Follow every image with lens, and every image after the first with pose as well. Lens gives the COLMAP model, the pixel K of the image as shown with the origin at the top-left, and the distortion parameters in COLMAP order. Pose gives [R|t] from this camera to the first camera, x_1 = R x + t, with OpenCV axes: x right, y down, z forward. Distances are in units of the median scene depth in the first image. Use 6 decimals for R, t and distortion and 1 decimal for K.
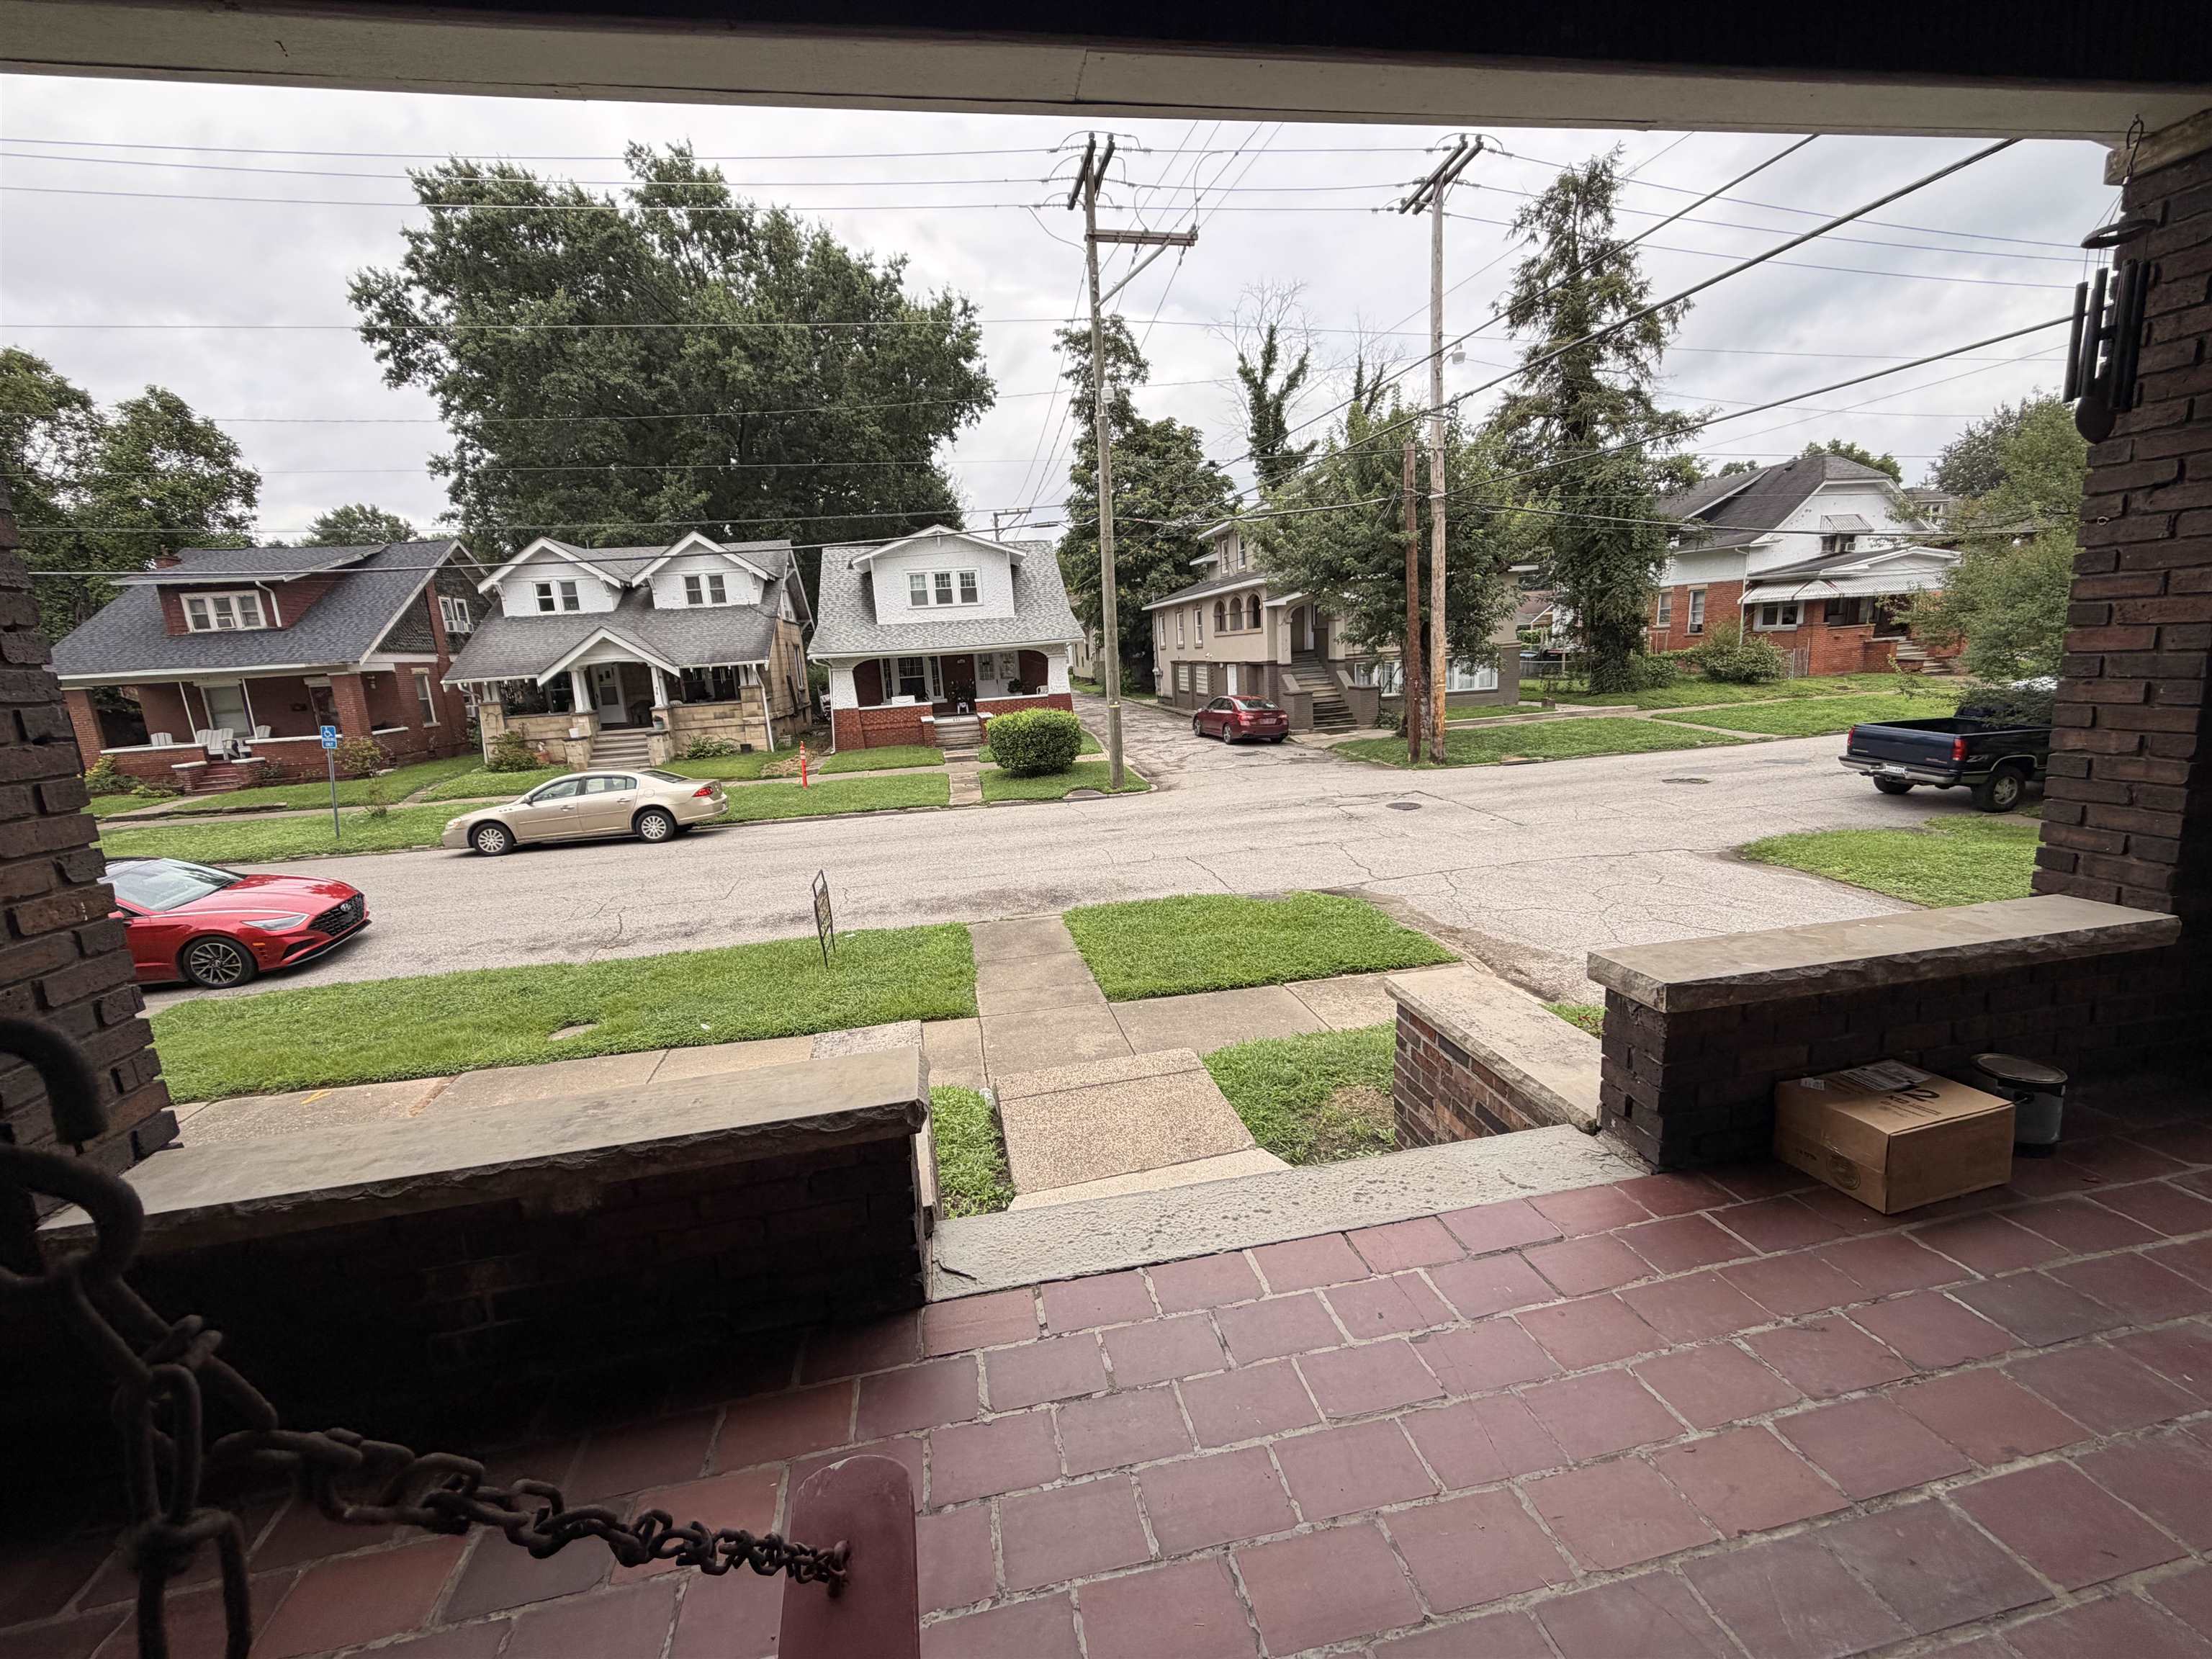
lens RADIAL K [[917.6, 0, 1096.9], [0, 917.6, 826.7], [0, 0, 1]] dist [0.000319, 0.000004]
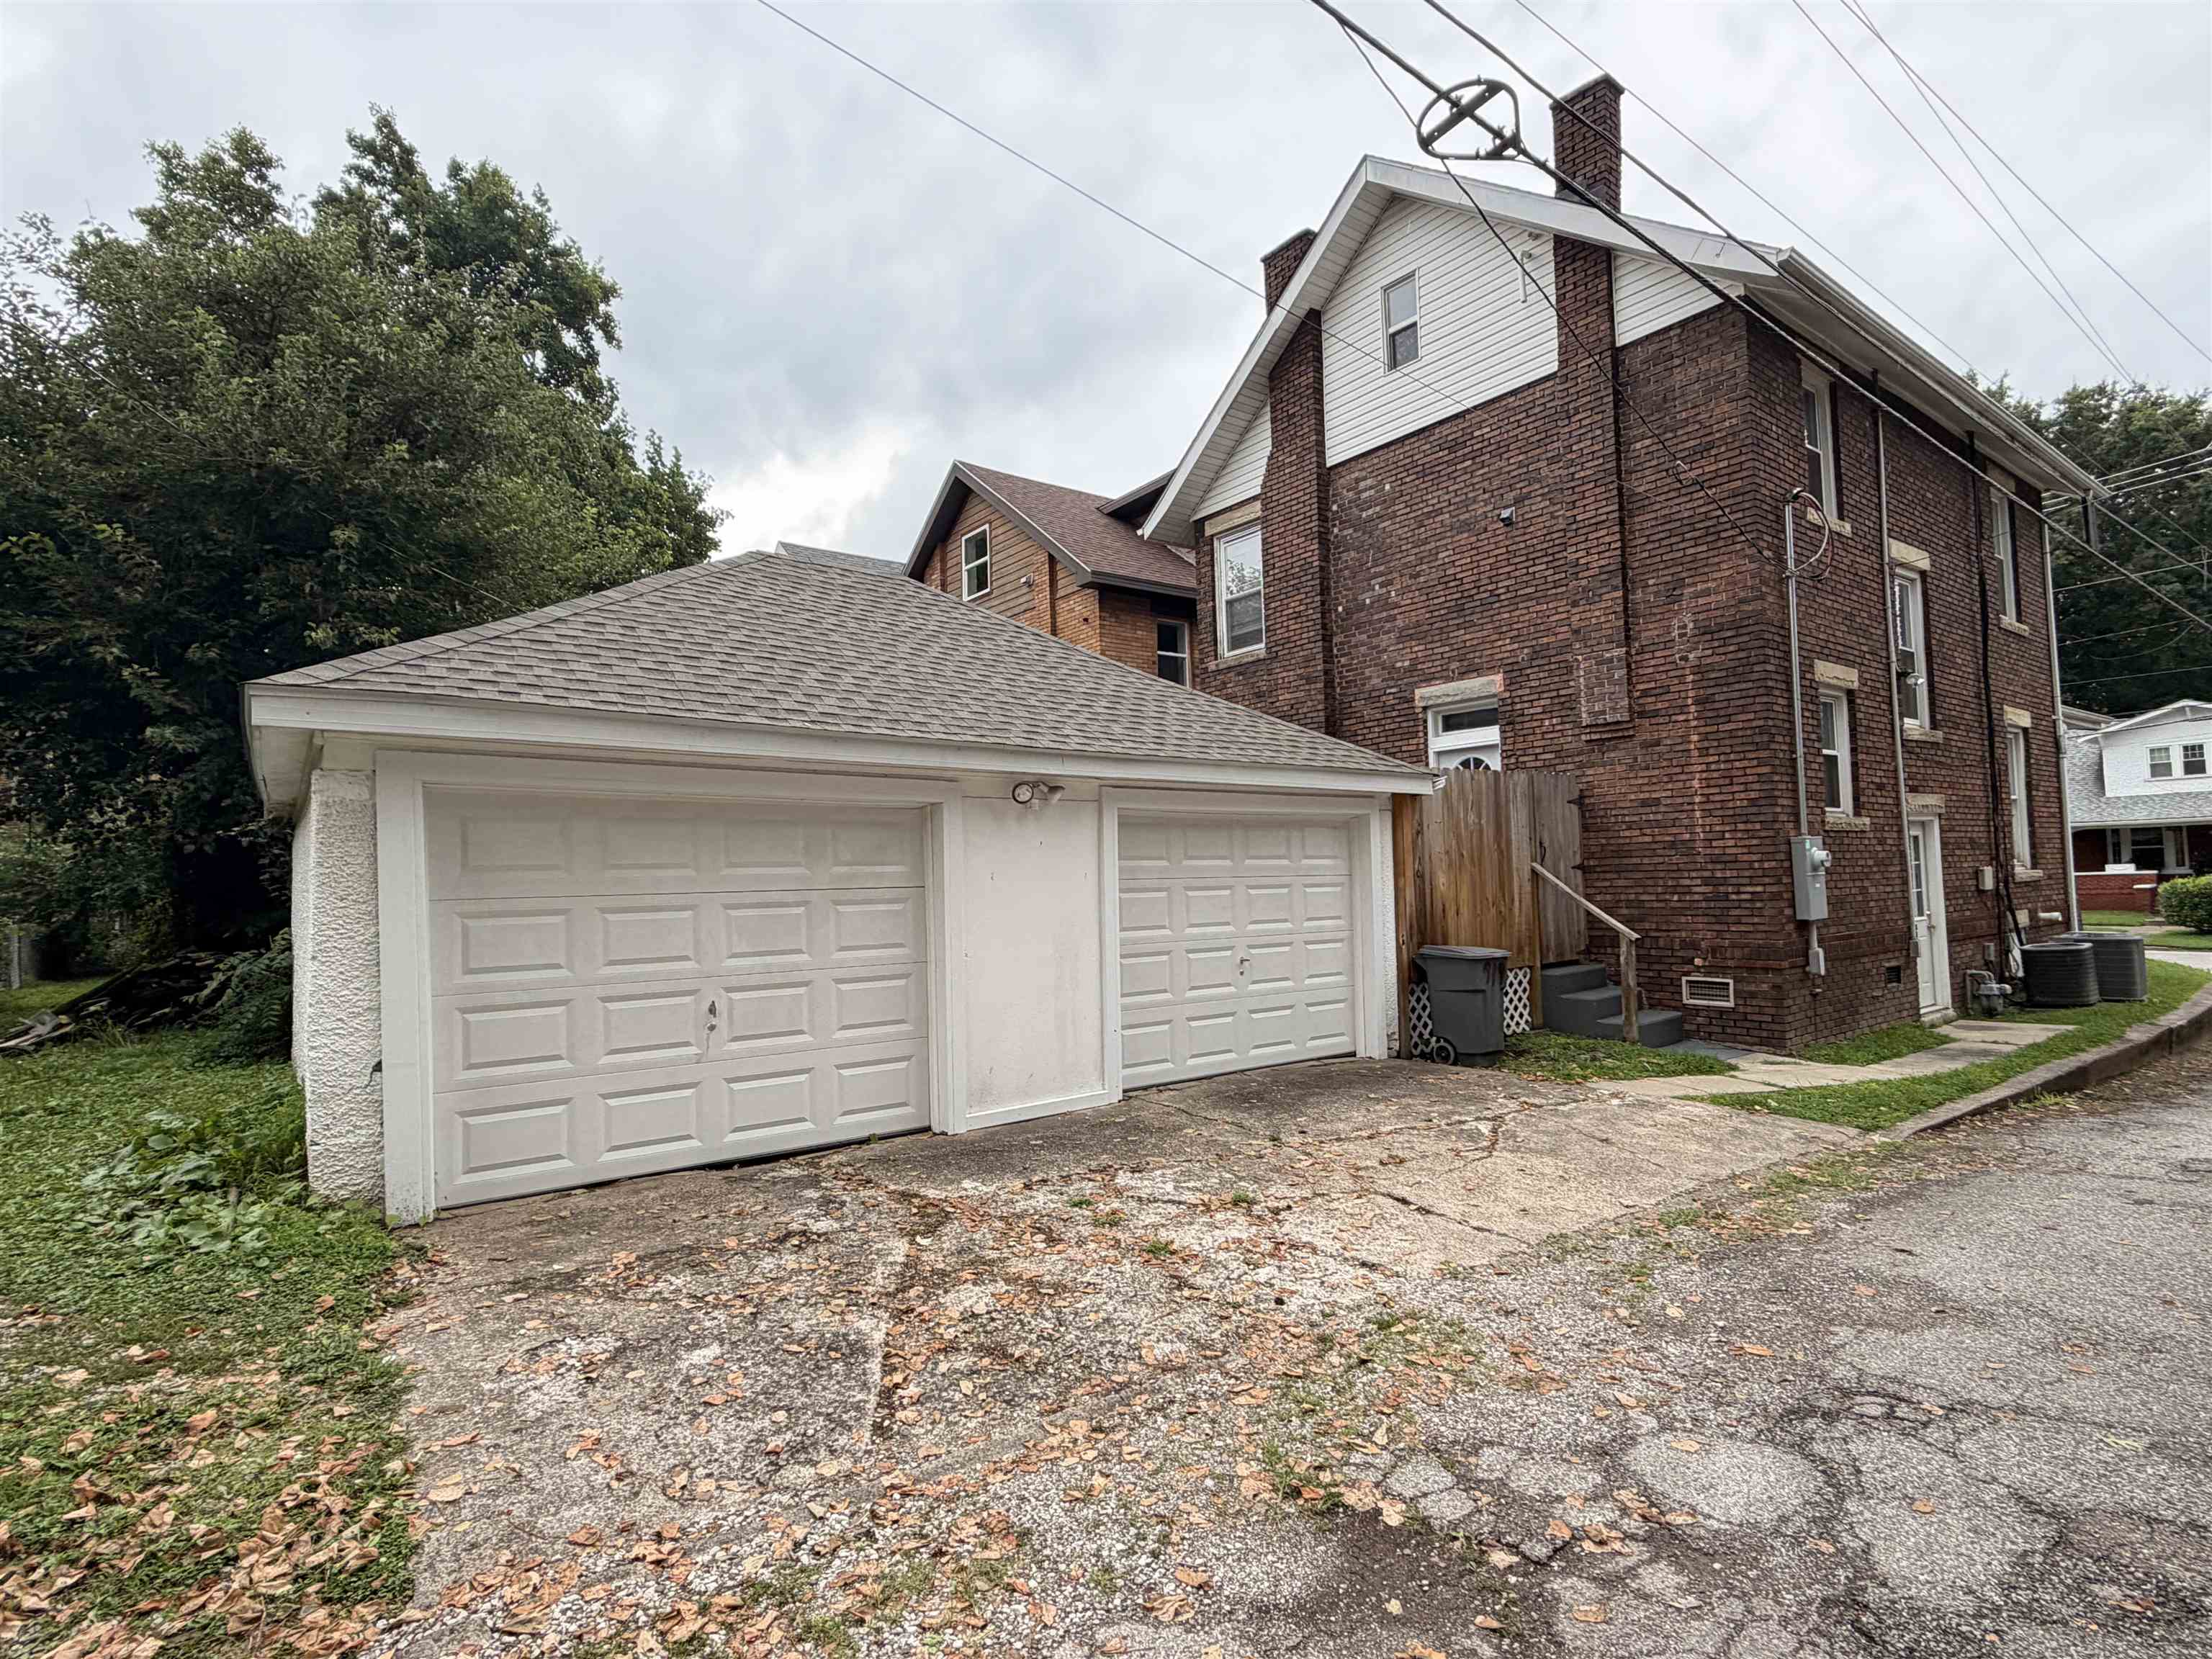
lens RADIAL K [[1098.8, 0, 1107.1], [0, 1098.8, 831.3], [0, 0, 1]] dist [-0.000291, -0.000072]
pose [[0.444371, 0.011338, -0.895771, 0.371895], [-0.169249, 0.982975, -0.071518, 0.098440], [0.879710, 0.183389, 0.438725, -0.530349]]
